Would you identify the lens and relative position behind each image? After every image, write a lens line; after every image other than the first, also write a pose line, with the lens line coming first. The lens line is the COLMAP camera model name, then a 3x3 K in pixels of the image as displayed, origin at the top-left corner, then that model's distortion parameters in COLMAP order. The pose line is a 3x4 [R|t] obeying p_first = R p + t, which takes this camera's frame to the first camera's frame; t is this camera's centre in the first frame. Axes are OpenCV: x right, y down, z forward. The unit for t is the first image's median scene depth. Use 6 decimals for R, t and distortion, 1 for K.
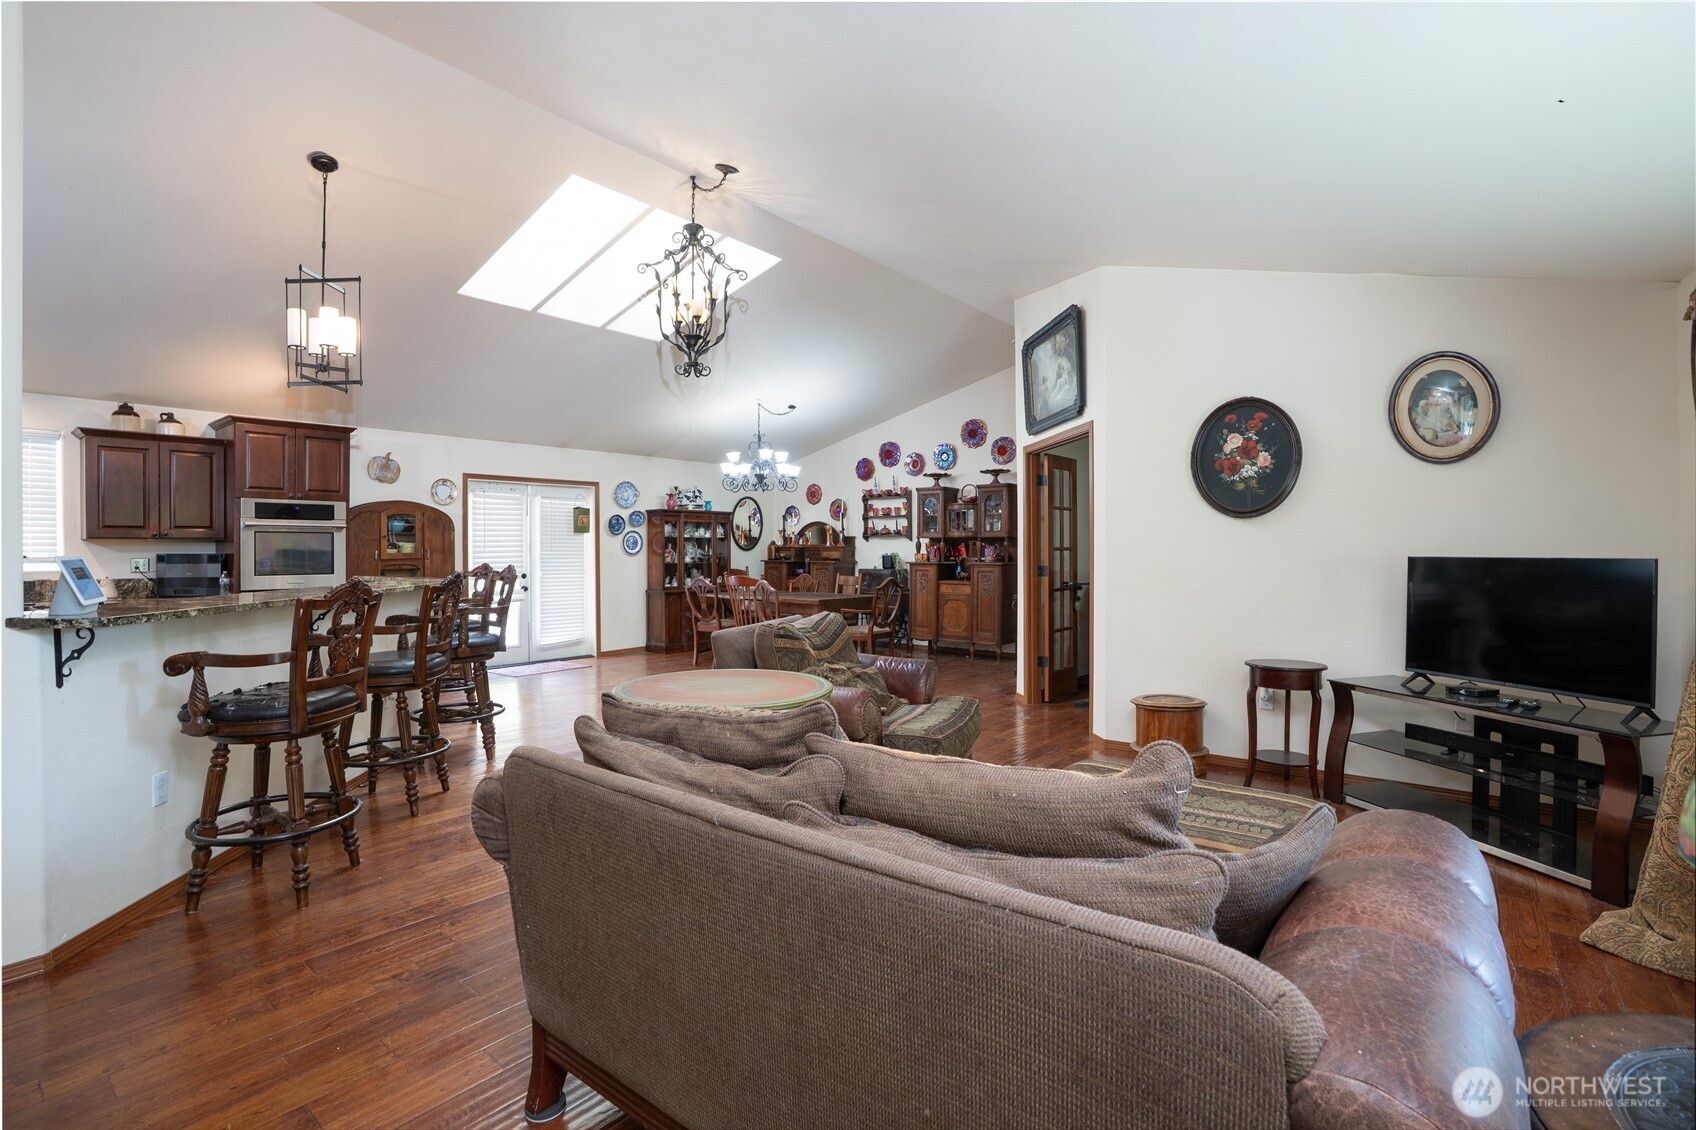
lens RADIAL K [[801.3, 0, 799.1], [0, 801.3, 554.6], [0, 0, 1]] dist [-0.000469, 0.000206]
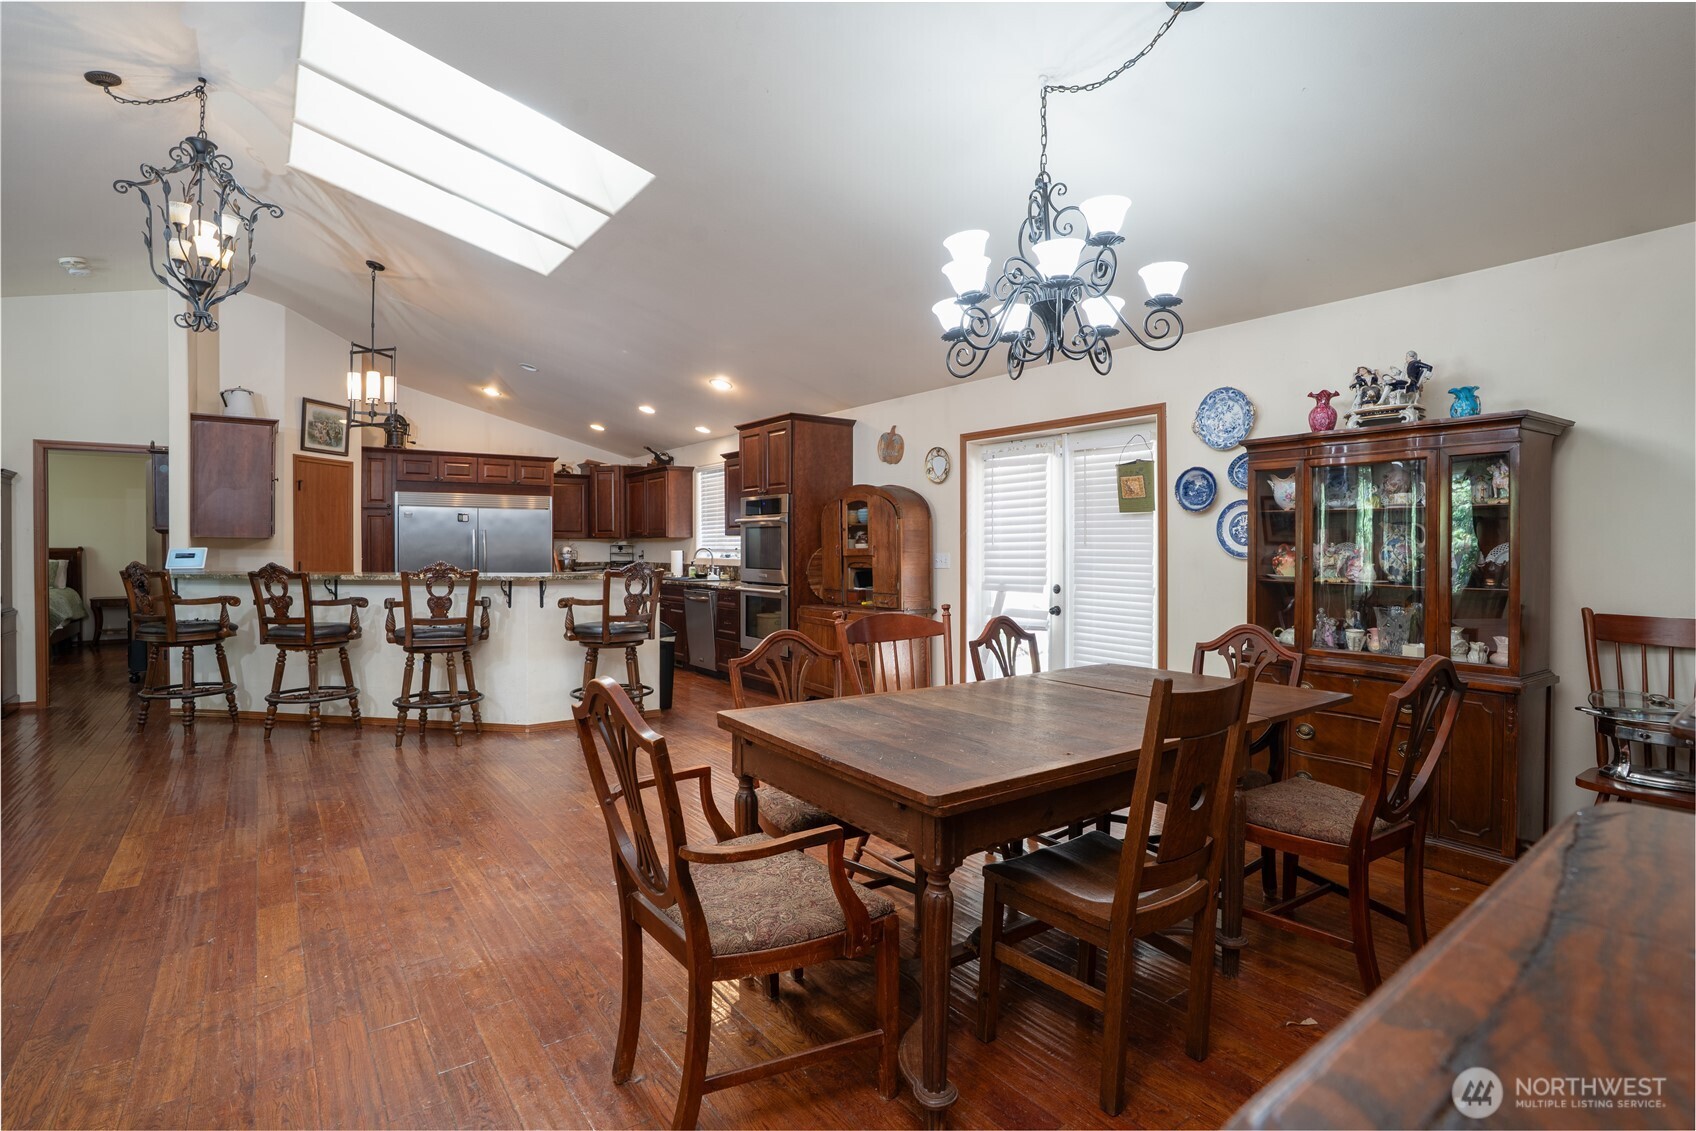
lens RADIAL K [[810.1, 0, 842.6], [0, 810.1, 551.1], [0, 0, 1]] dist [-0.048245, 0.014874]
pose [[-0.194133, 0.007606, -0.980946, 0.241752], [-0.007274, 0.999931, 0.009193, -0.005205], [0.980948, 0.008920, -0.194064, 0.862332]]
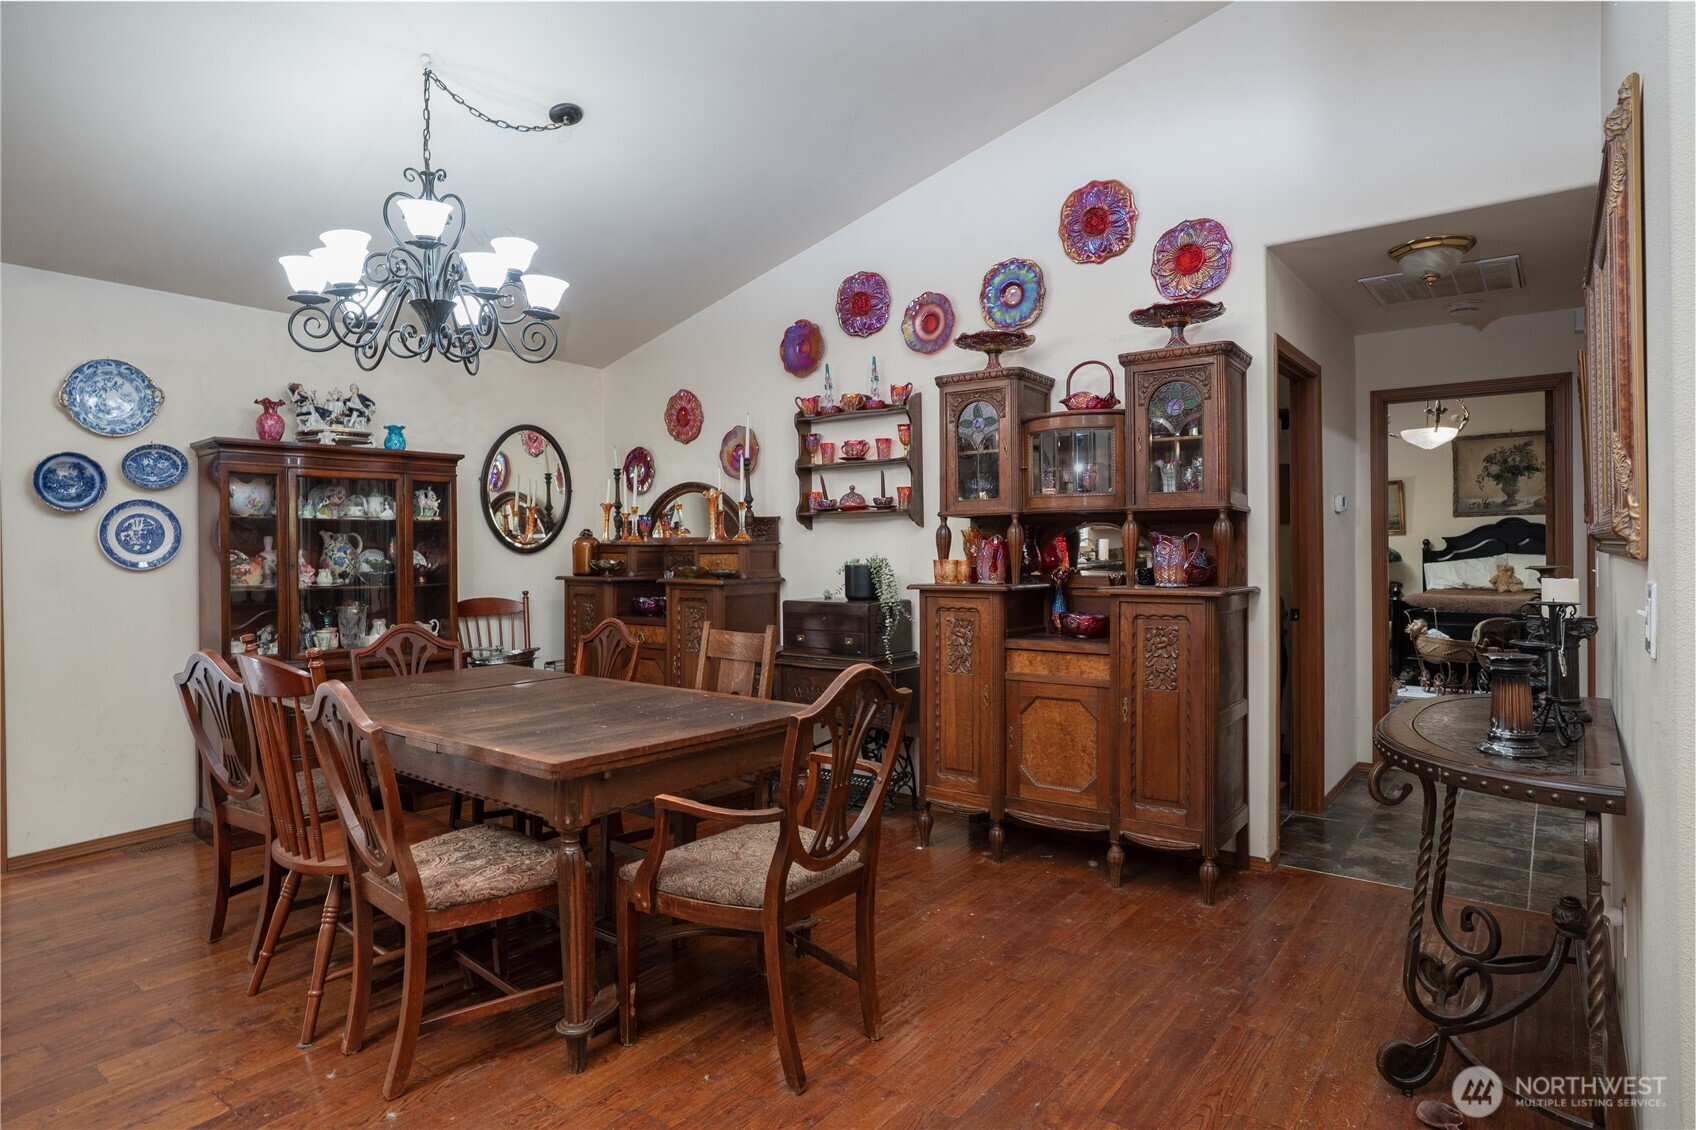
lens RADIAL K [[948.0, 0, 807.5], [0, 948.0, 553.3], [0, 0, 1]] dist [0.036345, -0.000337]
pose [[0.998968, -0.005495, 0.045096, 0.066171], [0.005607, 0.999982, -0.002348, -0.003597], [-0.045083, 0.002598, 0.998980, 0.553589]]
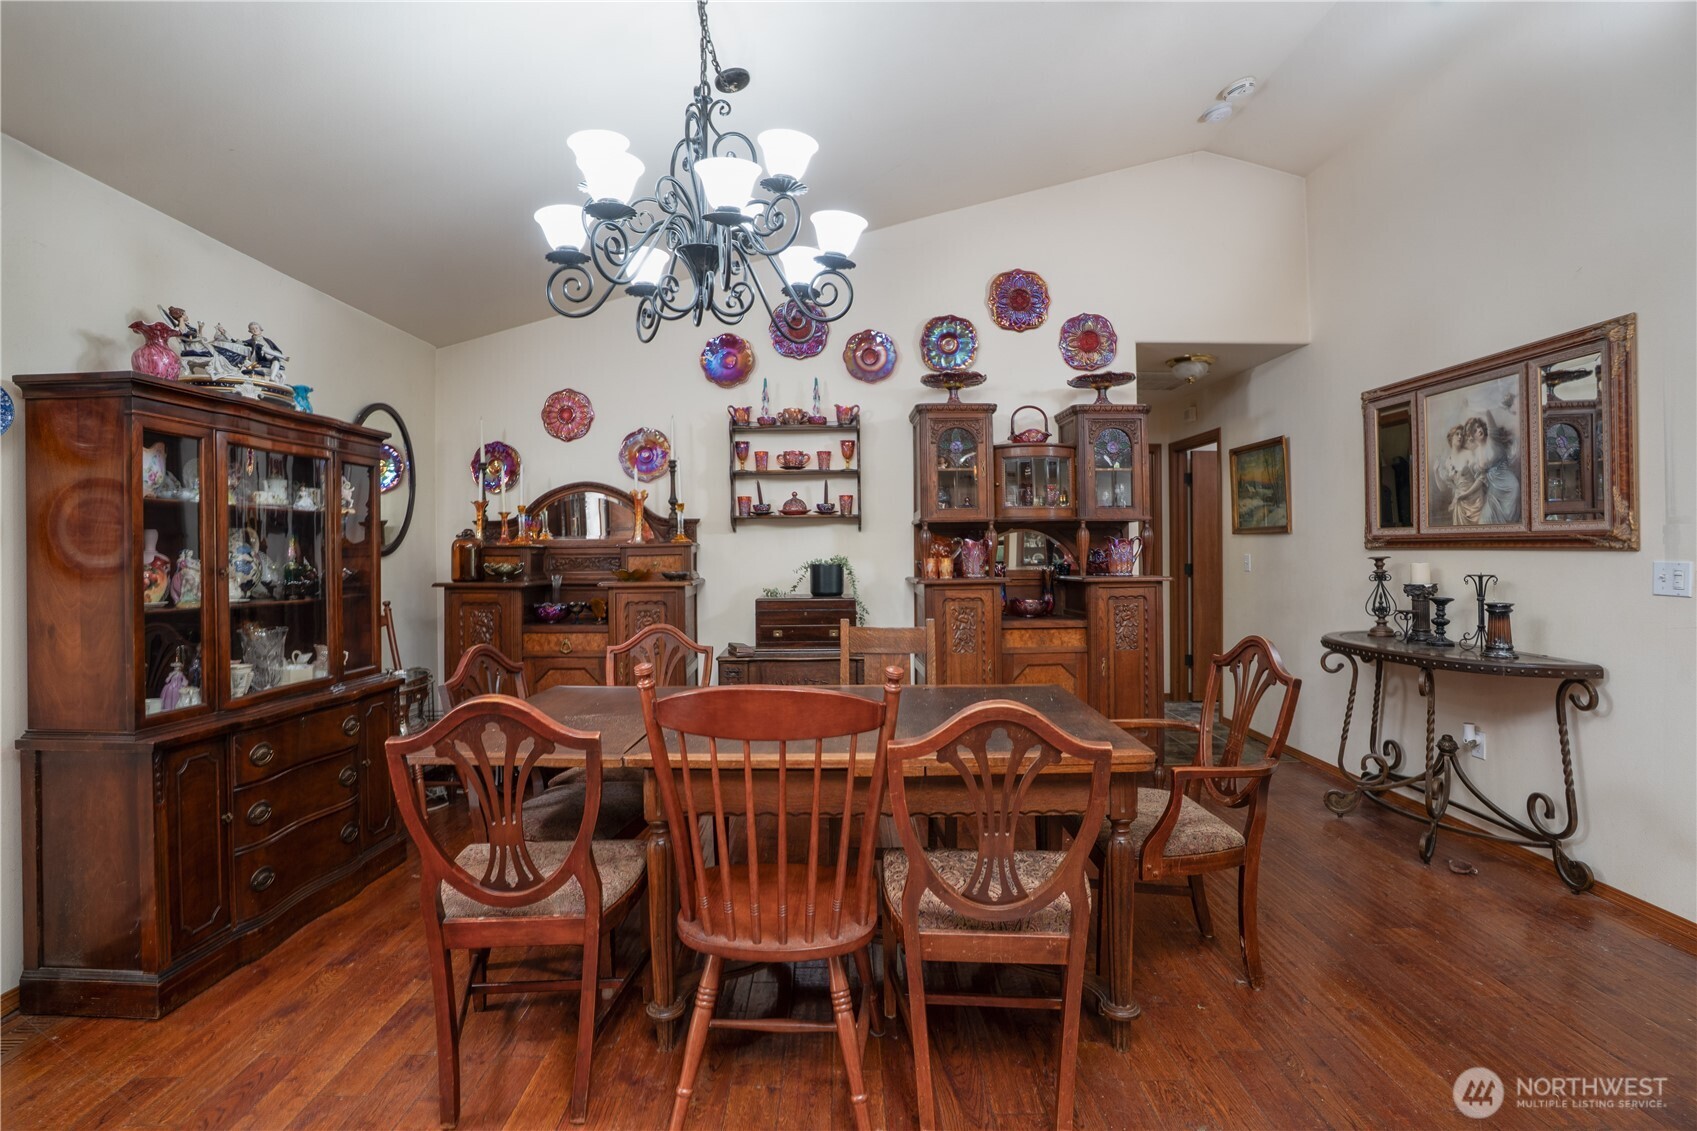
lens RADIAL K [[801.8, 0, 799.5], [0, 801.8, 555.1], [0, 0, 1]] dist [-0.000469, 0.000206]
pose [[0.759834, -0.008159, 0.650066, -0.170757], [0.012959, 0.999913, -0.002597, -0.002877], [-0.649988, 0.010398, 0.759873, 0.689448]]
